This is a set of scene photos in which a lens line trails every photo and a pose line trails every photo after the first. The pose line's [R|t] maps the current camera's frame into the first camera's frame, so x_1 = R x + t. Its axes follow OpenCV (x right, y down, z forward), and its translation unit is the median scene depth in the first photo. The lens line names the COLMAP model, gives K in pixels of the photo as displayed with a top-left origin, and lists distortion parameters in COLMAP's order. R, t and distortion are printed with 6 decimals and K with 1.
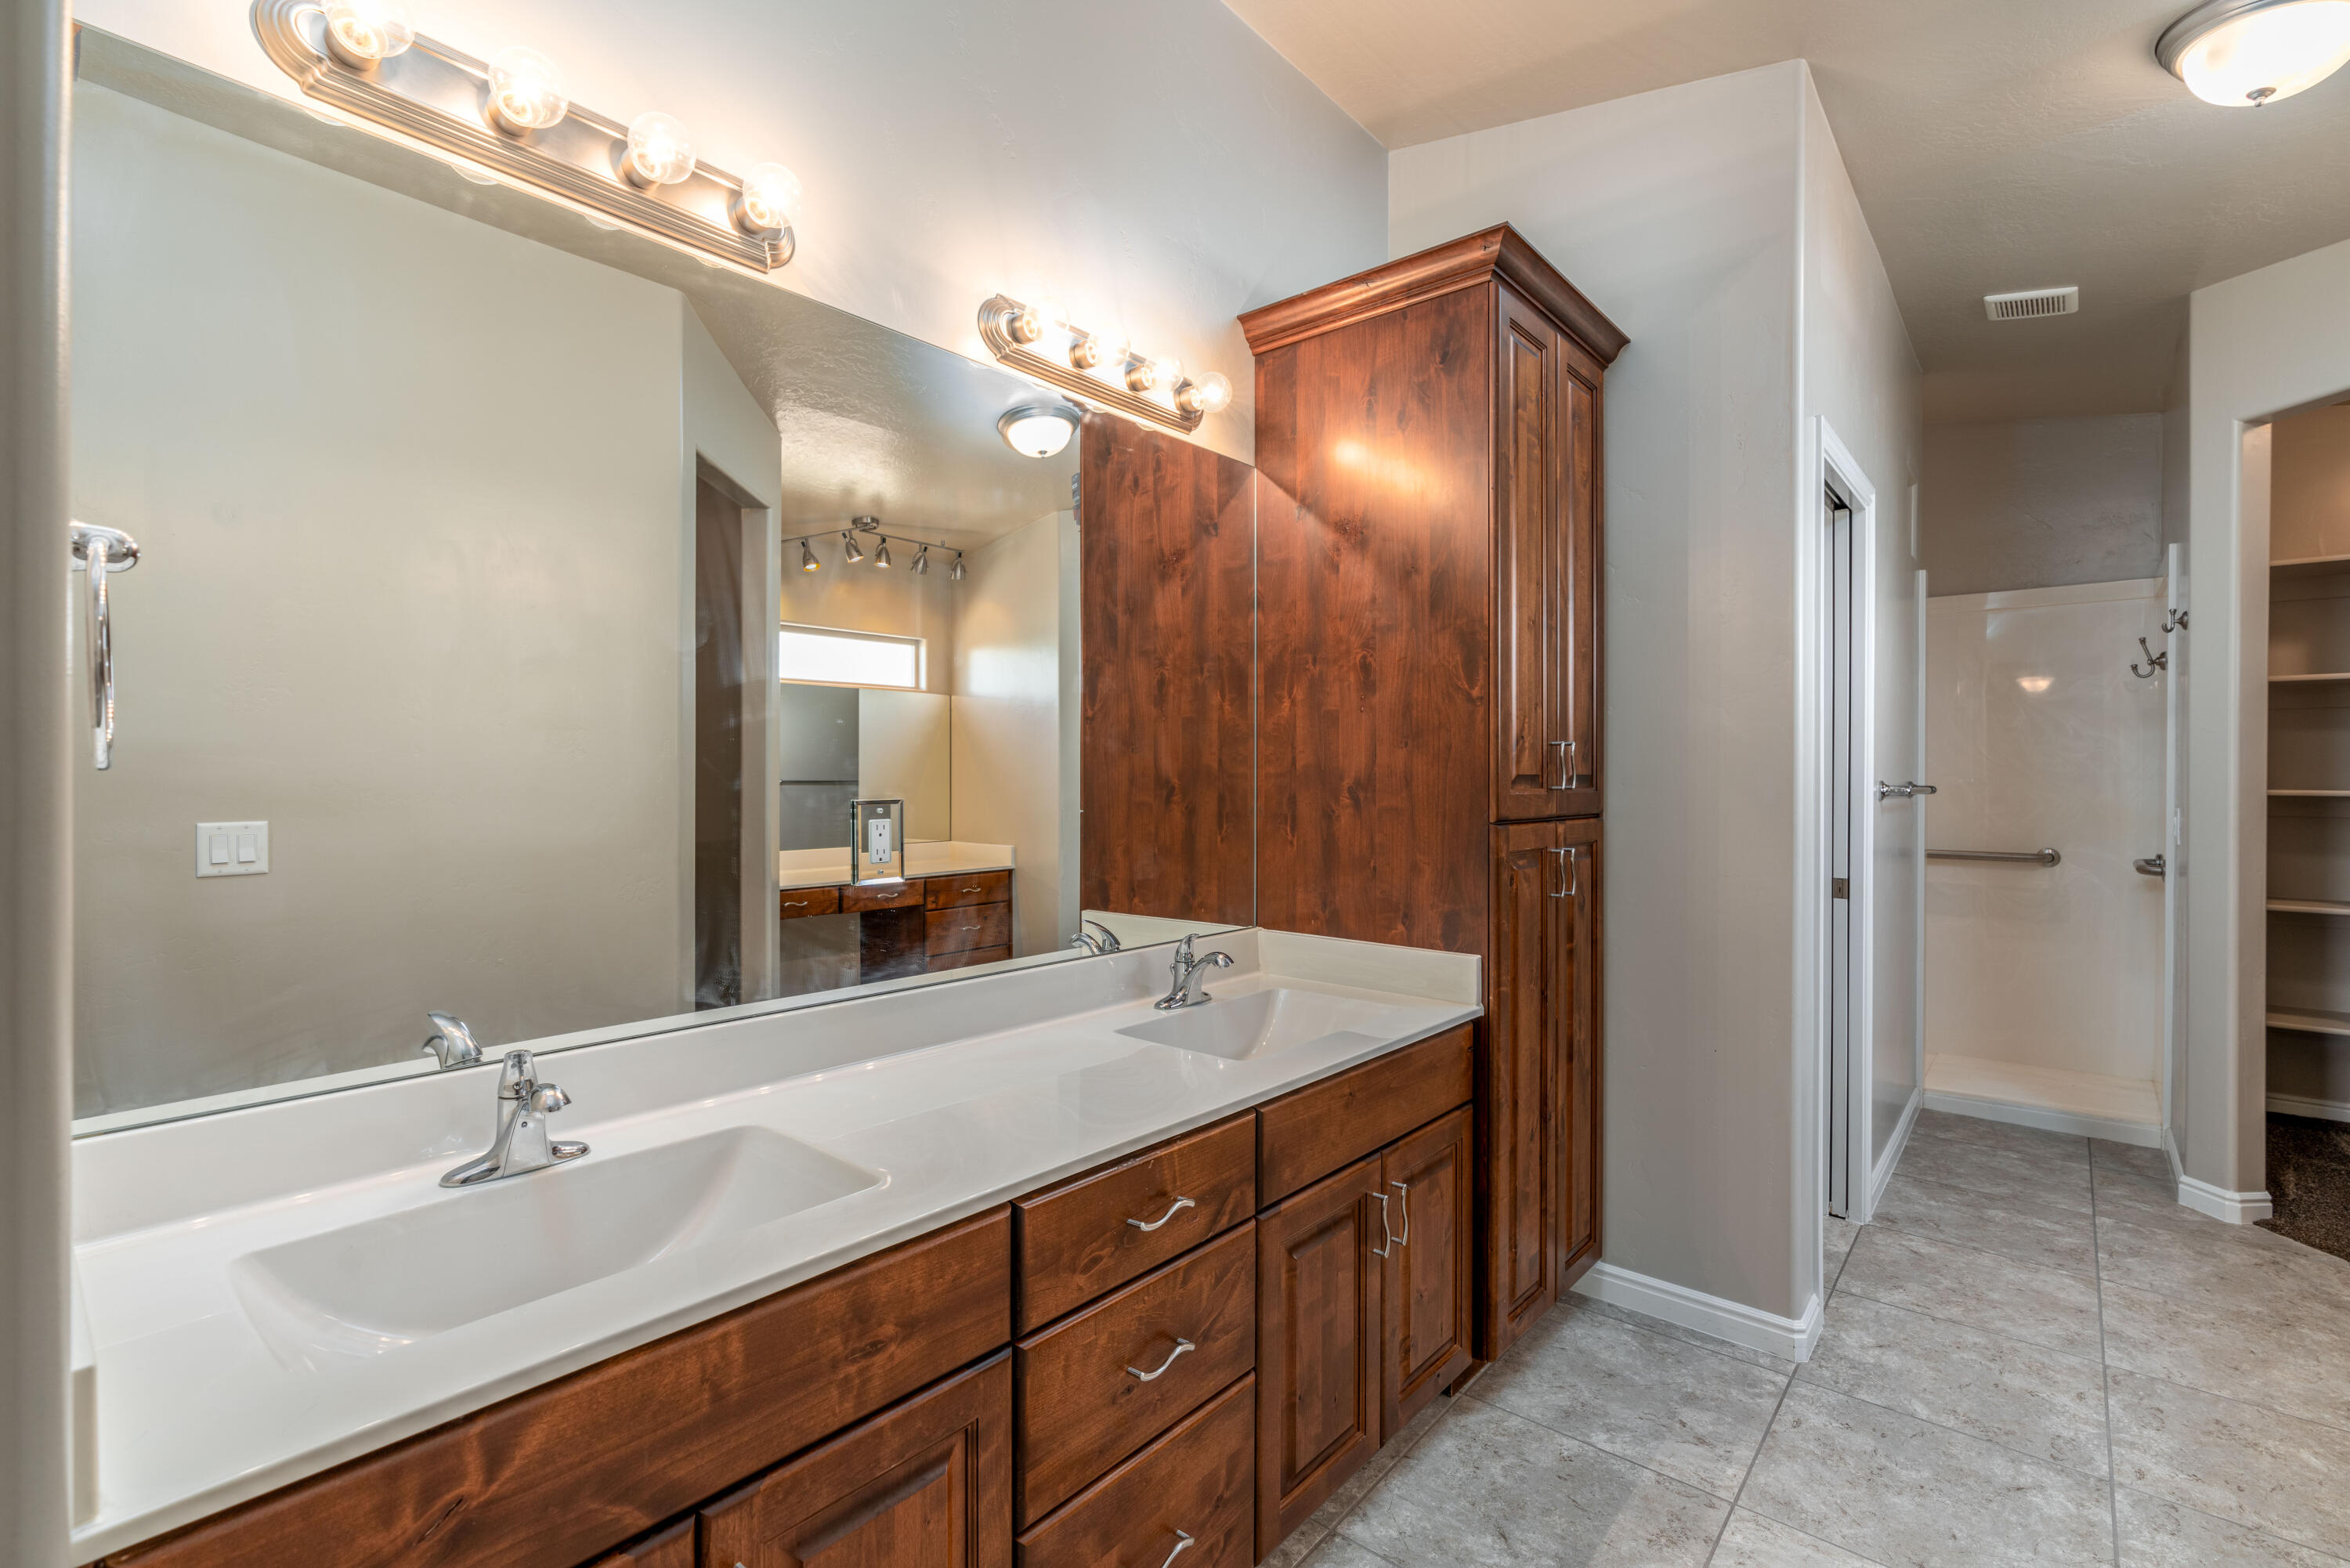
lens RADIAL K [[1067.7, 0, 1183.0], [0, 1067.7, 776.6], [0, 0, 1]] dist [-0.003691, 0.002926]
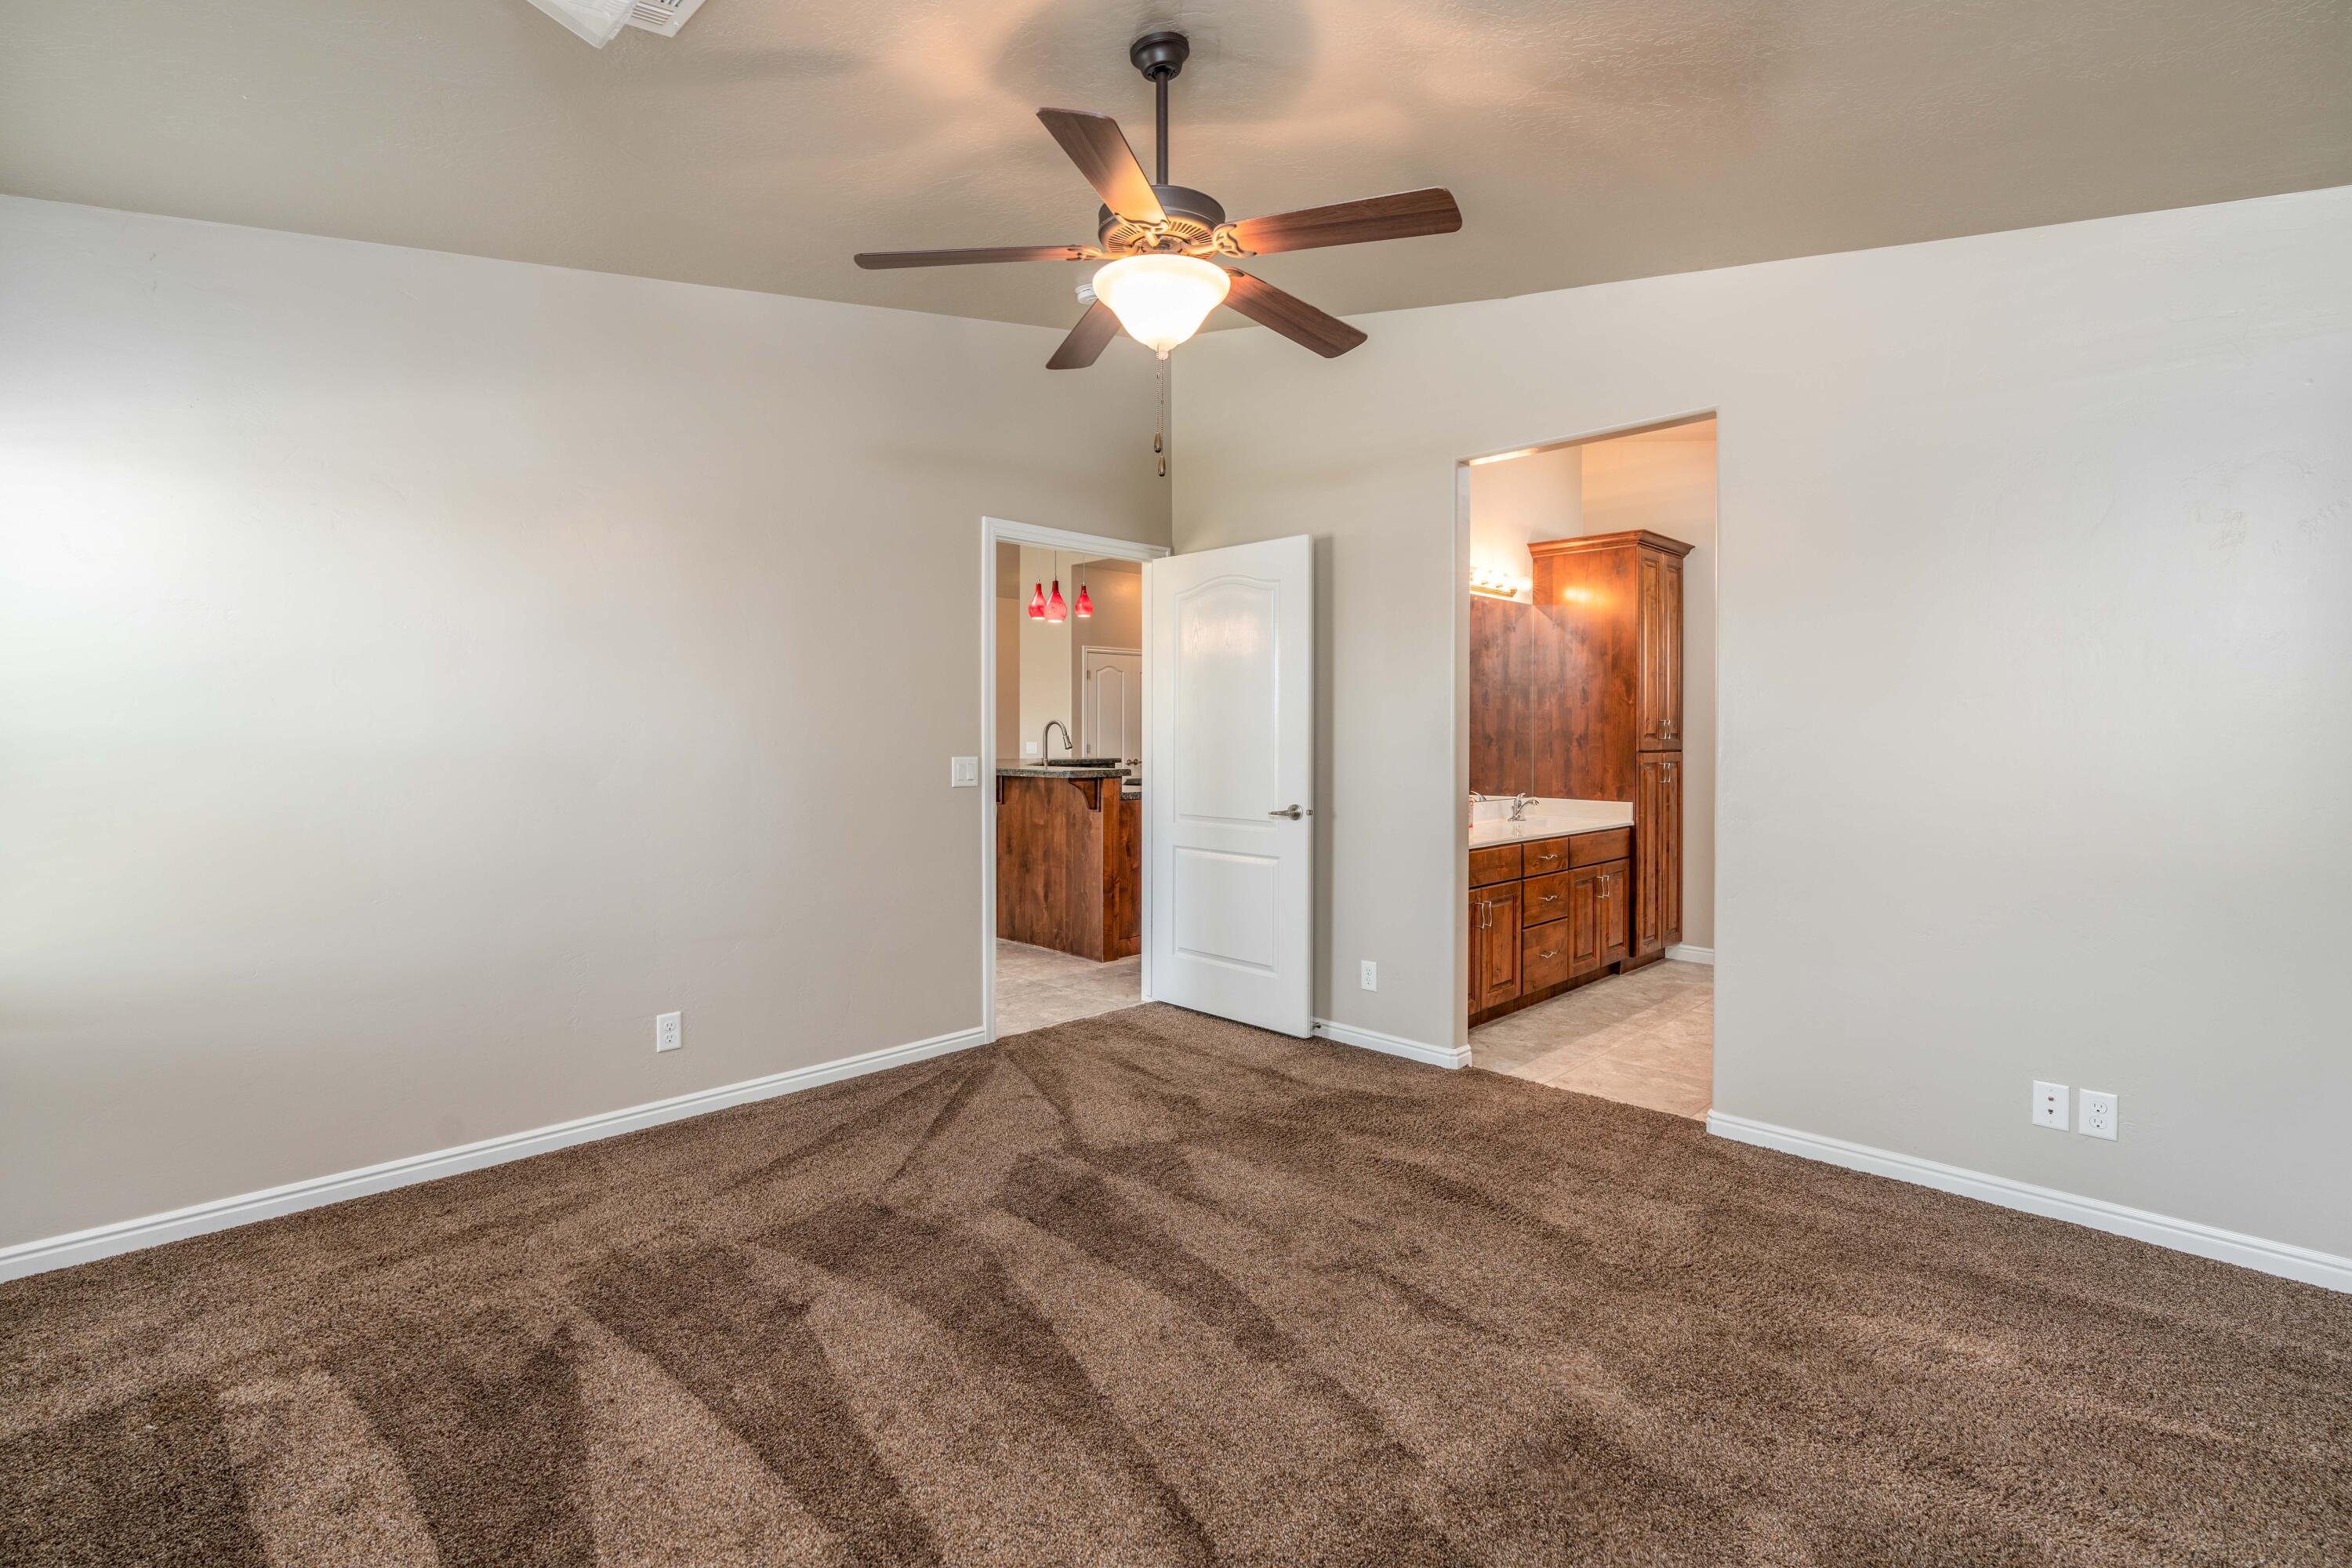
lens RADIAL K [[1068.7, 0, 1188.5], [0, 1068.7, 743.1], [0, 0, 1]] dist [-0.003691, 0.002926]
pose [[0.997076, -0.002273, -0.076381, -0.553542], [0.003076, 0.999941, 0.010394, -0.007958], [0.076352, -0.010599, 0.997025, -1.545973]]
